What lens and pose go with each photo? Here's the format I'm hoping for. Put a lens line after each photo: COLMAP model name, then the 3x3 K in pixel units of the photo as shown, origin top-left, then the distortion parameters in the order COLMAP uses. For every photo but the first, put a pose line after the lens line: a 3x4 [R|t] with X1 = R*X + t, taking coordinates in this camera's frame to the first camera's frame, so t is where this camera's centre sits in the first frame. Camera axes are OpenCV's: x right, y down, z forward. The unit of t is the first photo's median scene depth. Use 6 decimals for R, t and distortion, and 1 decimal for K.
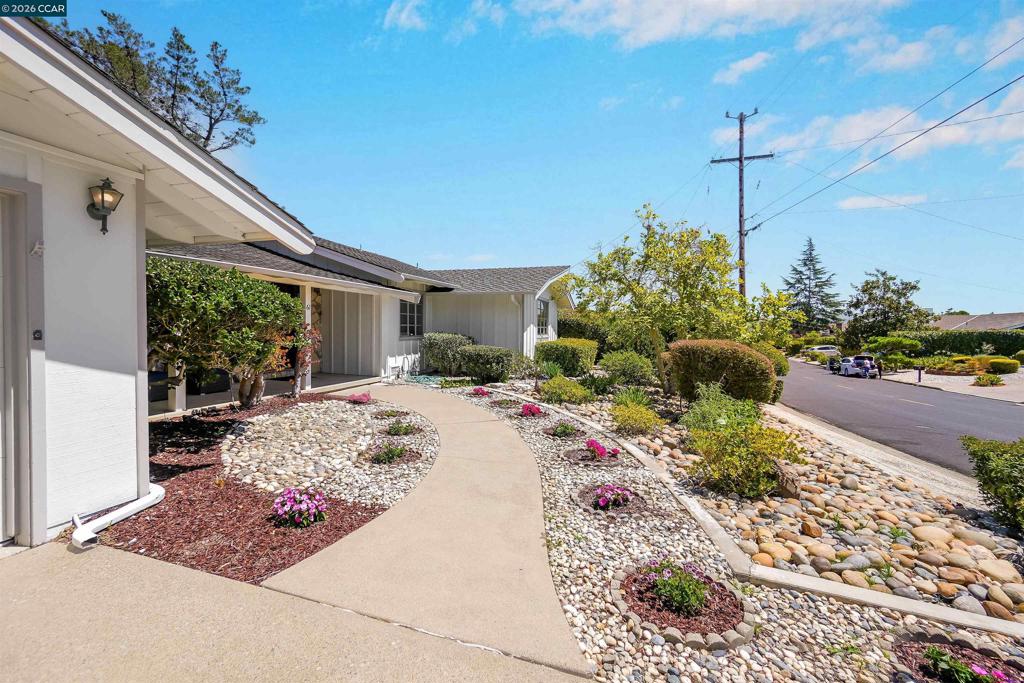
lens RADIAL K [[446.3, 0, 513.2], [0, 446.3, 337.7], [0, 0, 1]] dist [-0.010520, -0.000645]
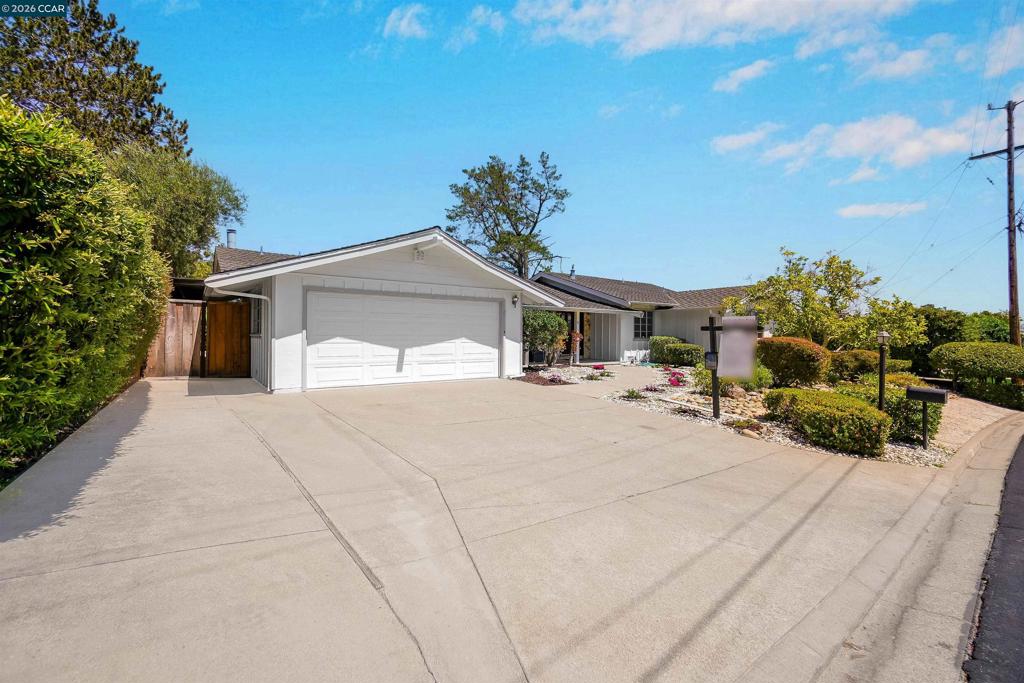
lens RADIAL K [[446.3, 0, 513.2], [0, 446.3, 337.7], [0, 0, 1]] dist [-0.010520, -0.000645]
pose [[0.789844, -0.004894, -0.613289, 0.363495], [-0.009640, 0.999746, -0.020393, 0.029277], [0.613233, 0.022019, 0.789595, -0.515280]]
